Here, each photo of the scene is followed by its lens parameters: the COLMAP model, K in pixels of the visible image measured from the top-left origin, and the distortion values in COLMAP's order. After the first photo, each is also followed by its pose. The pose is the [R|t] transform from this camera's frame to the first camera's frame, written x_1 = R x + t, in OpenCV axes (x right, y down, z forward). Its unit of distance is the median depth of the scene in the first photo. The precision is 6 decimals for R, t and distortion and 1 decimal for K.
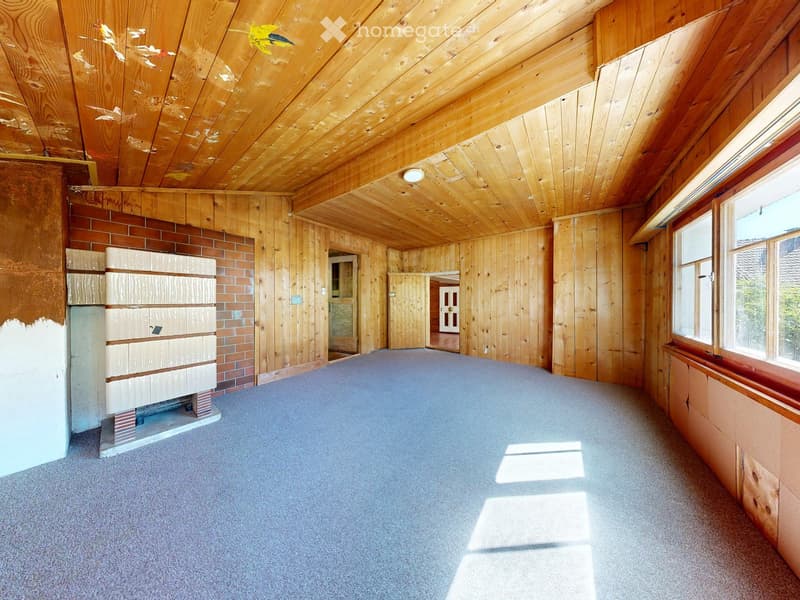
lens RADIAL K [[223.3, 0, 401.3], [0, 223.3, 302.1], [0, 0, 1]] dist [0.000320, 0.000006]
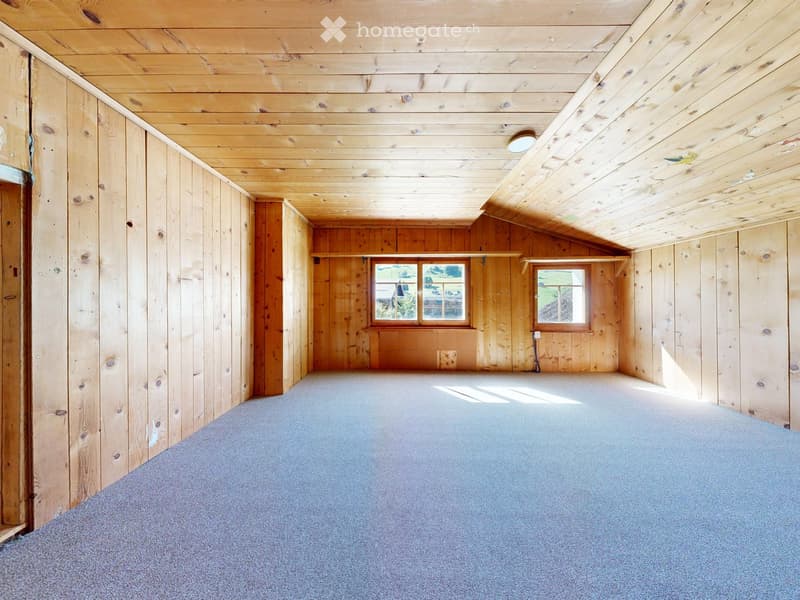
lens RADIAL K [[223.3, 0, 401.8], [0, 223.3, 300.2], [0, 0, 1]] dist [0.000320, 0.000006]
pose [[-0.591811, 0.007407, 0.806043, -0.152148], [0.006924, 0.999968, -0.004106, -0.004064], [-0.806047, 0.003151, -0.591843, 0.810666]]
